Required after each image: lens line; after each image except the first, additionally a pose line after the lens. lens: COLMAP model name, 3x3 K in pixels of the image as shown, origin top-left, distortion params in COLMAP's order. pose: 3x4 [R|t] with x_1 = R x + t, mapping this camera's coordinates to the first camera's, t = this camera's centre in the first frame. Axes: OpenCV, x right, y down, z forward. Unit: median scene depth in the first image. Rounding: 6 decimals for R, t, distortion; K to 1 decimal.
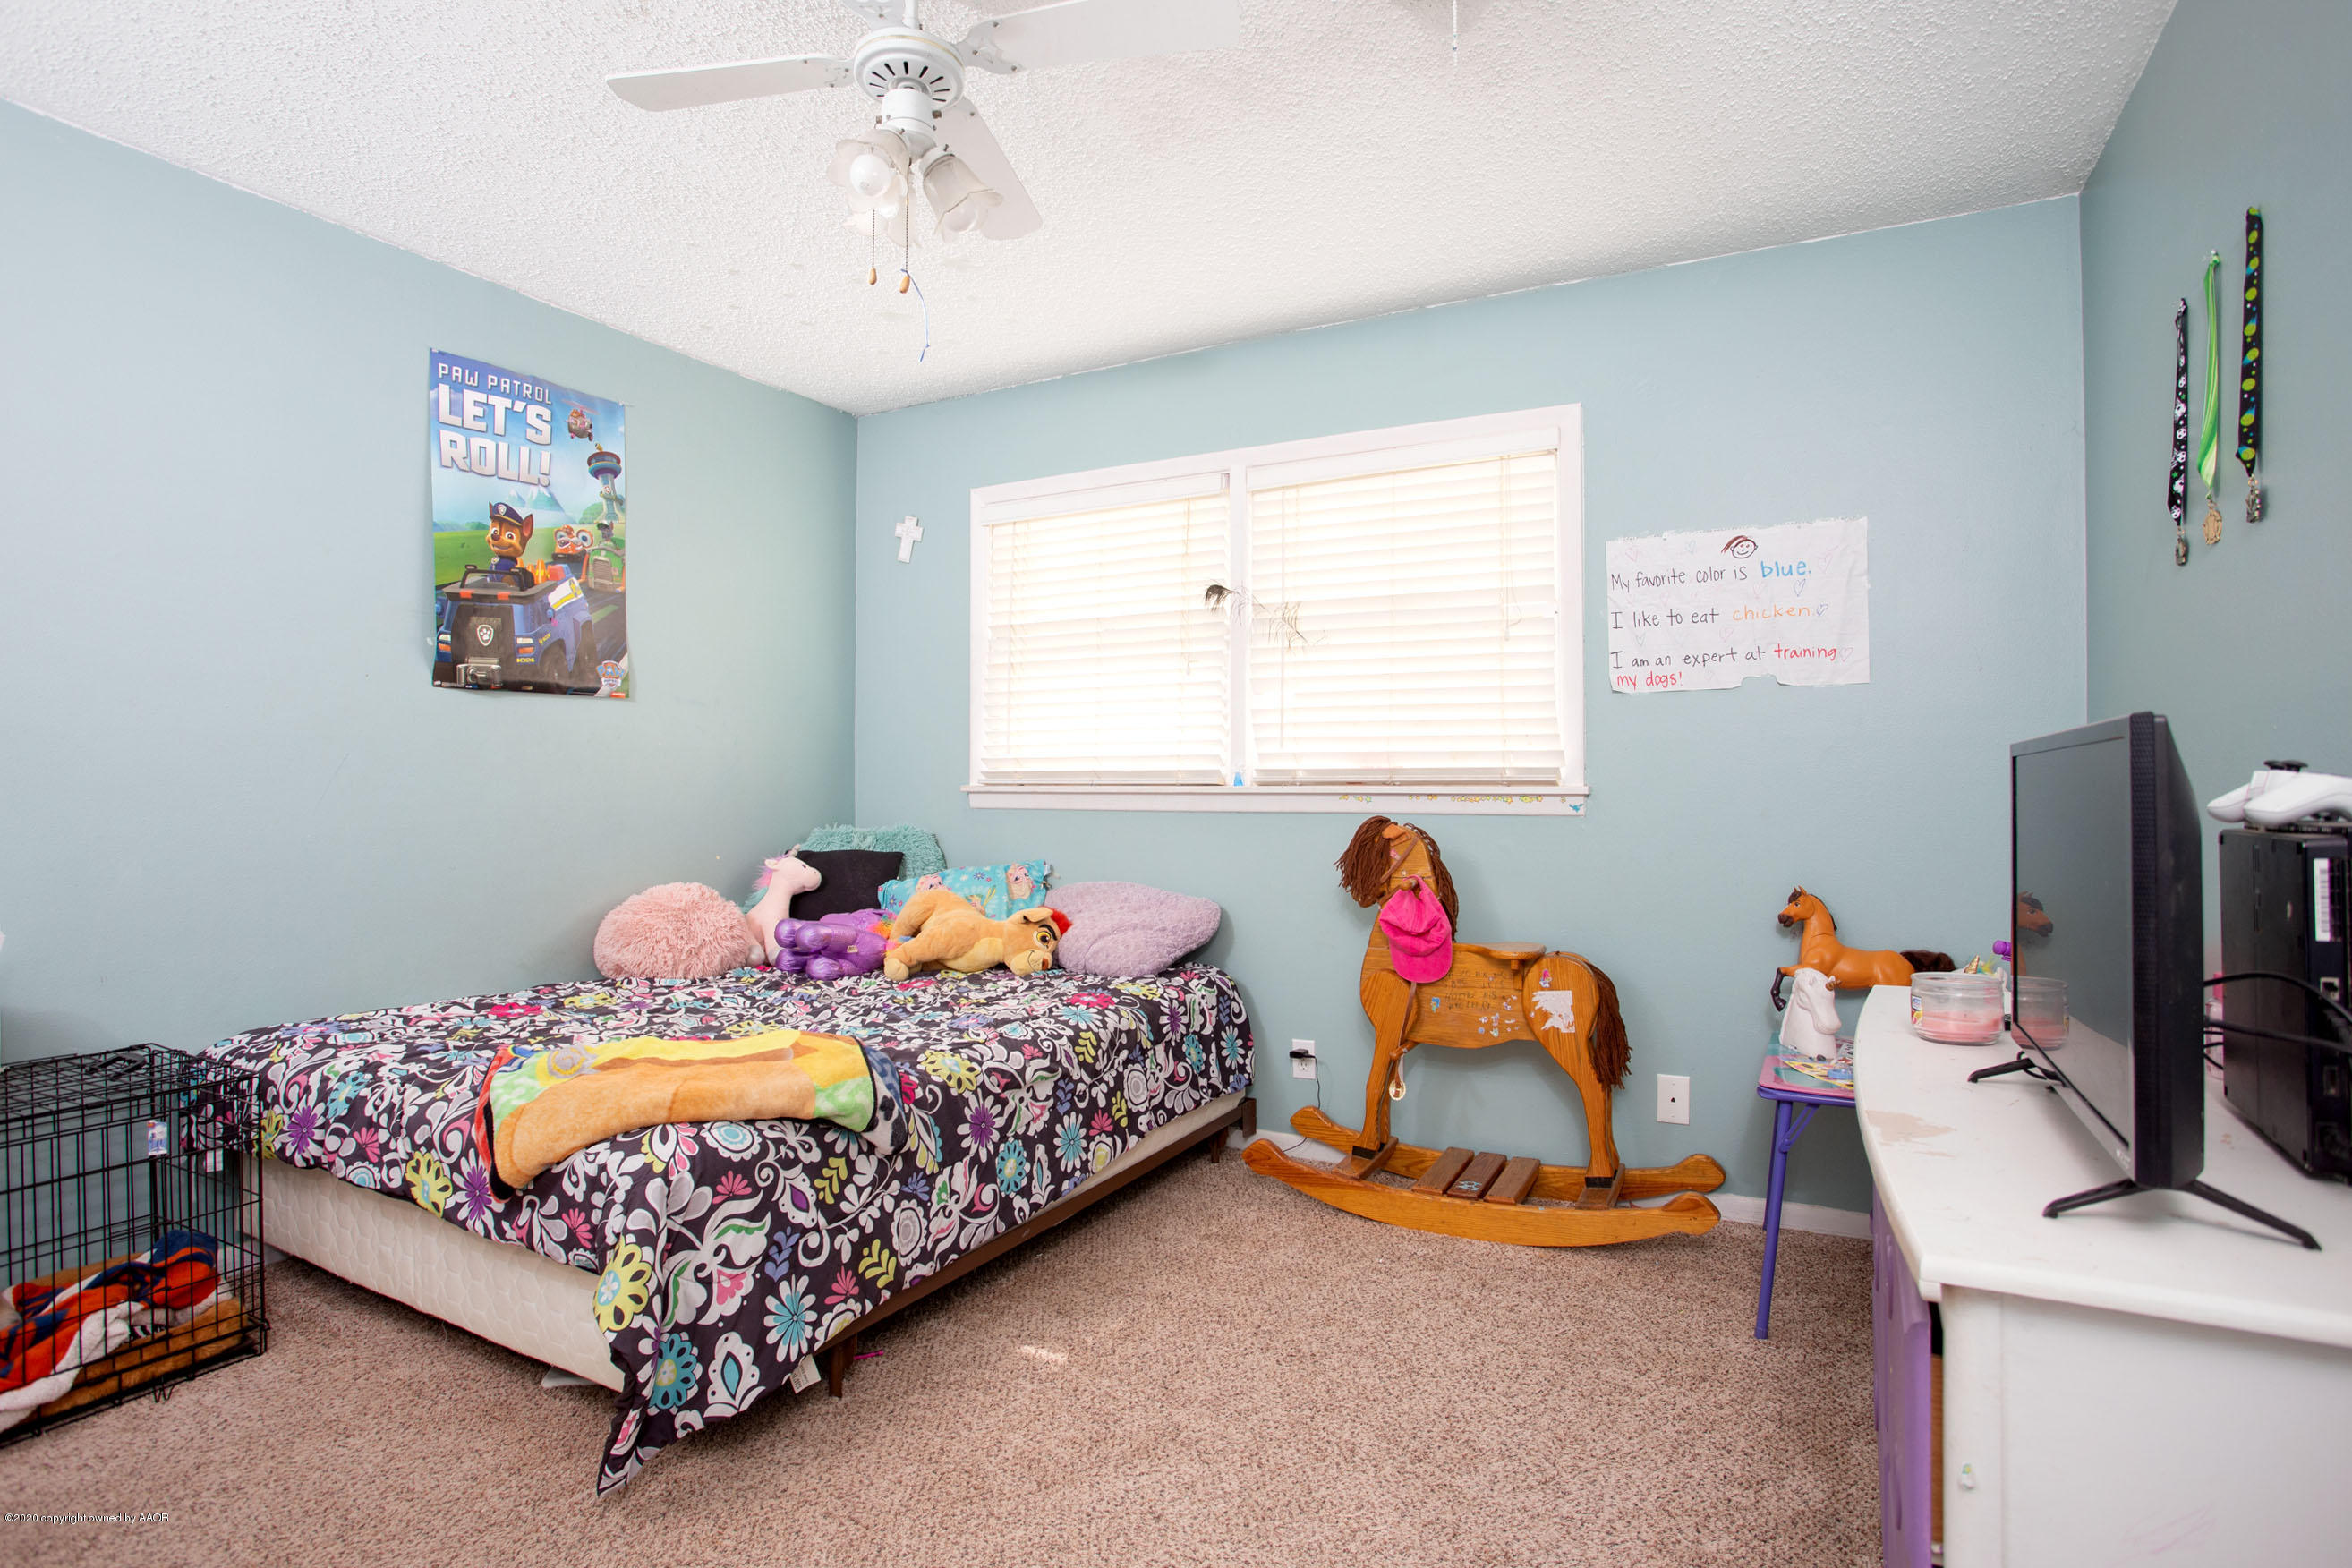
lens RADIAL K [[1206.9, 0, 1214.3], [0, 1206.9, 778.6], [0, 0, 1]] dist [-0.089339, 0.060461]
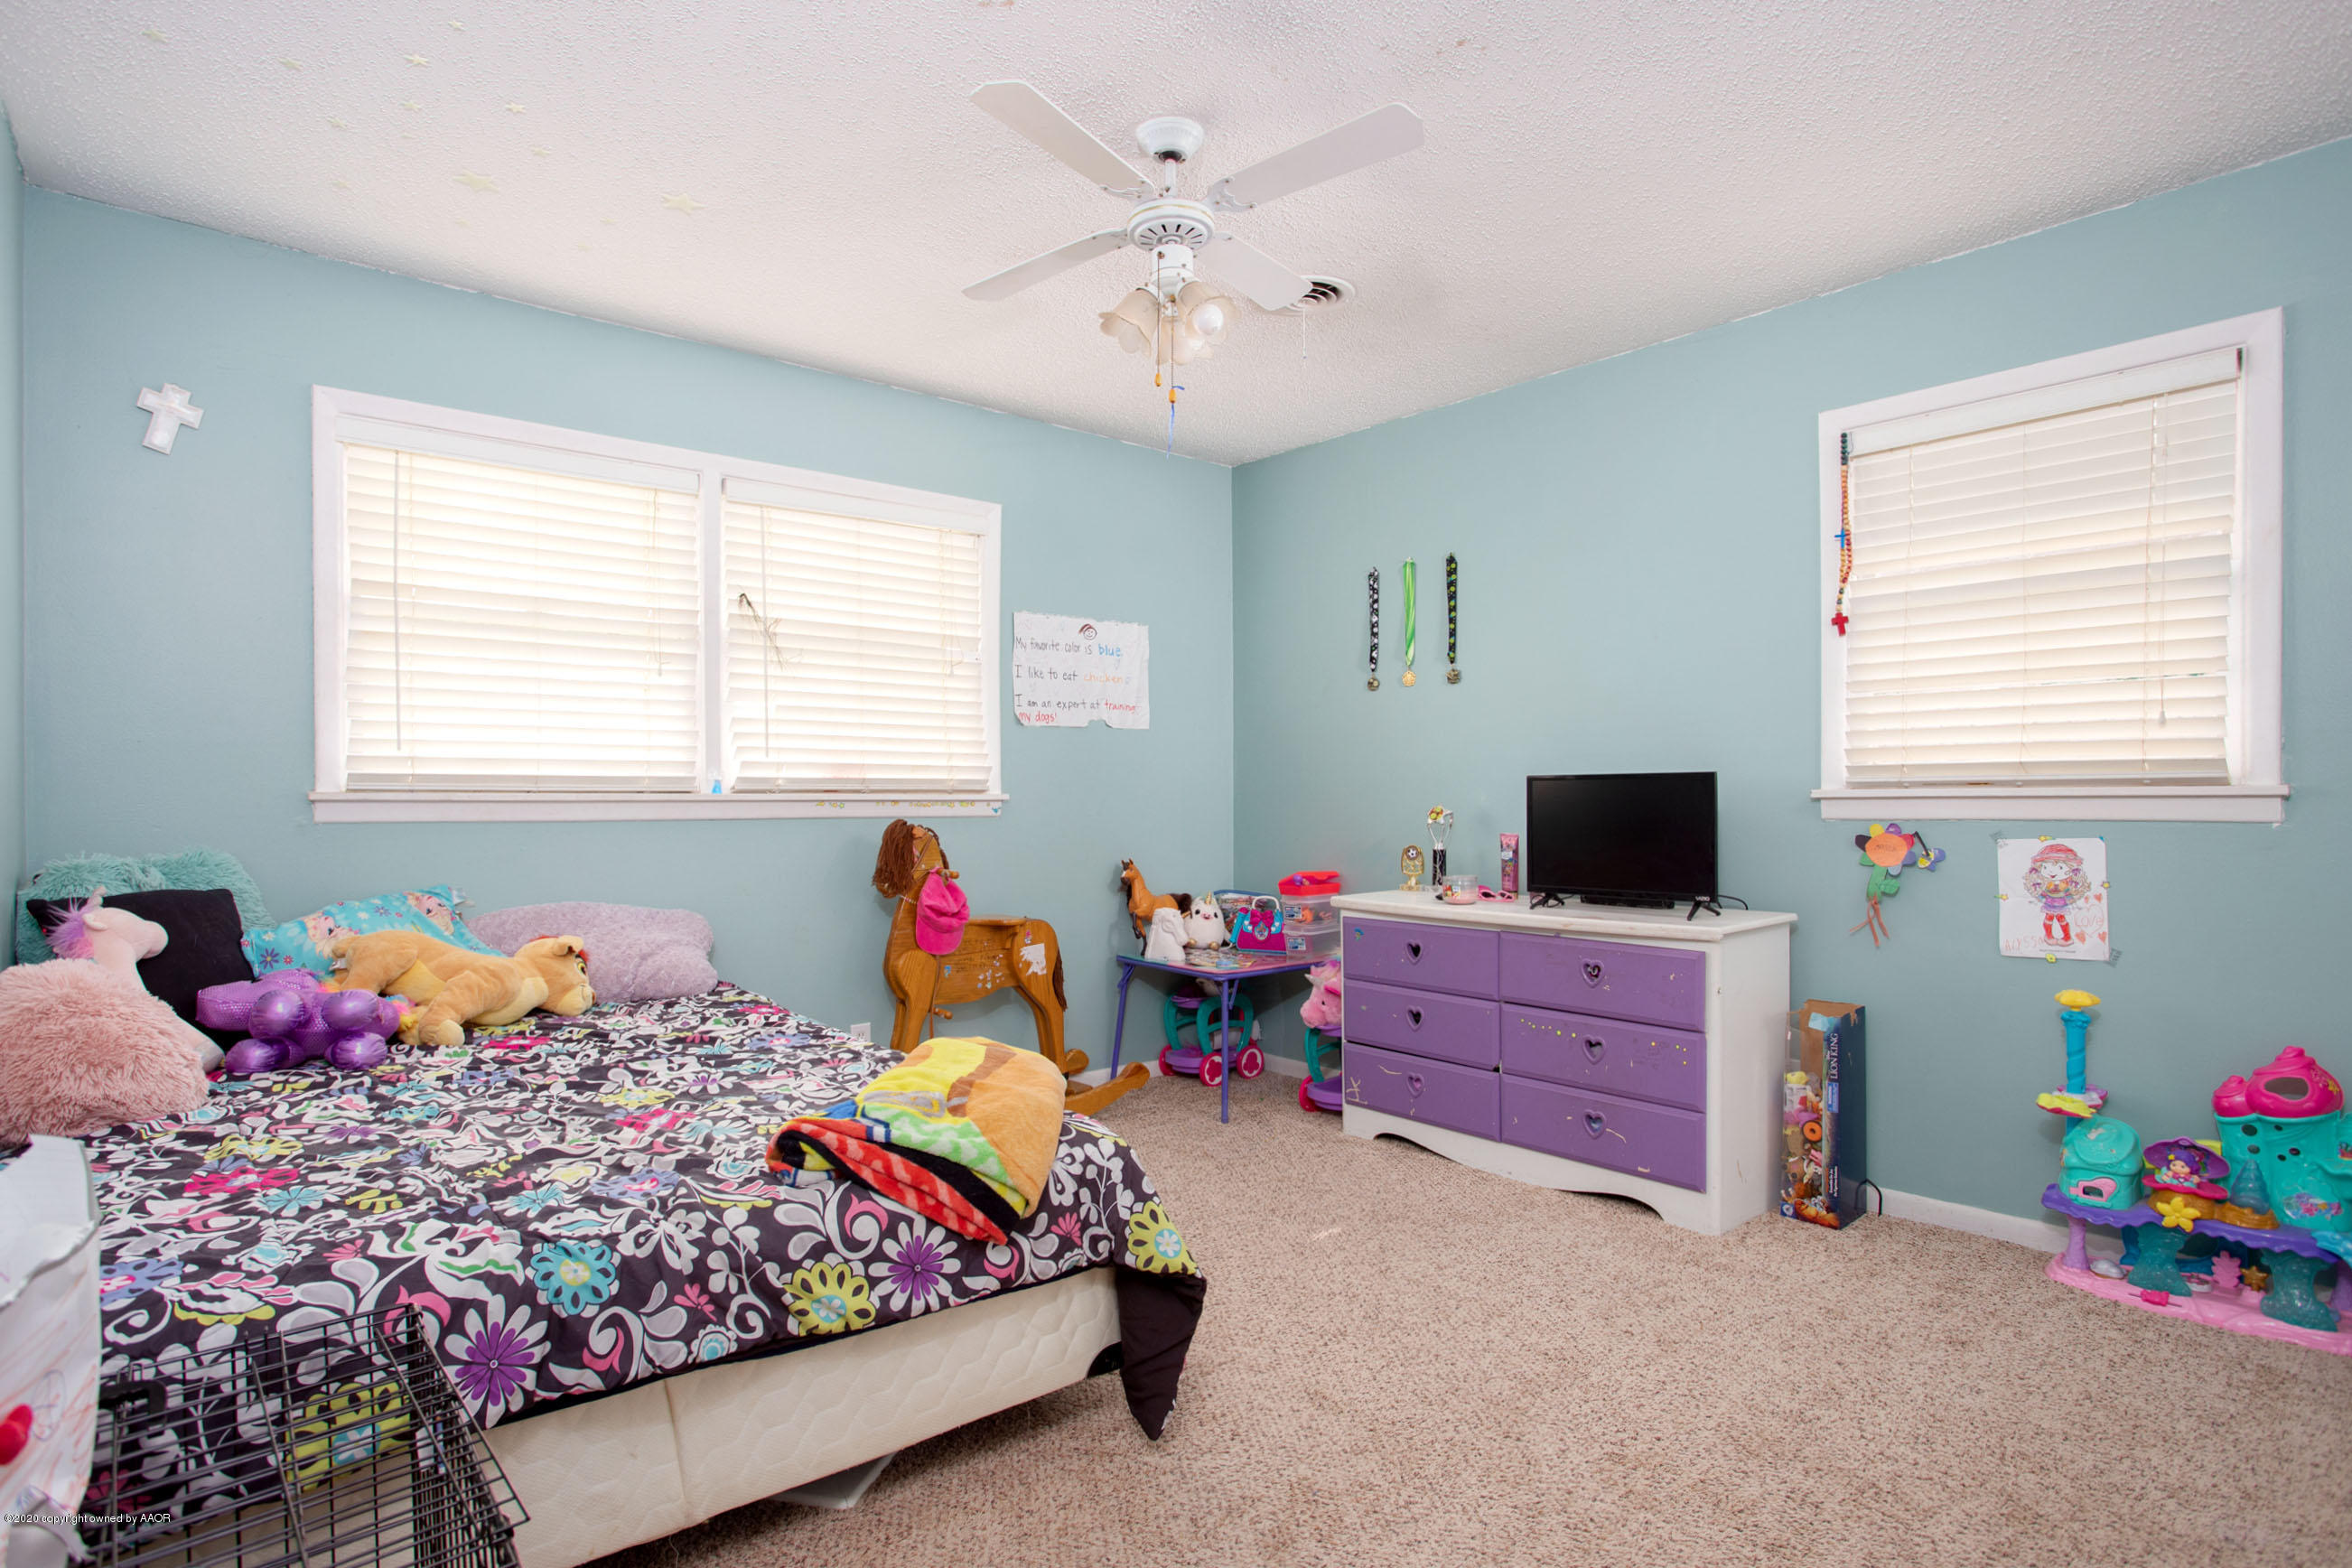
lens RADIAL K [[1206.9, 0, 1214.3], [0, 1206.9, 778.6], [0, 0, 1]] dist [-0.089339, 0.060461]
pose [[0.349793, 0.012065, 0.936749, -0.874341], [-0.002093, 0.999925, -0.012097, 0.005400], [-0.936825, 0.002271, 0.349792, 0.317739]]
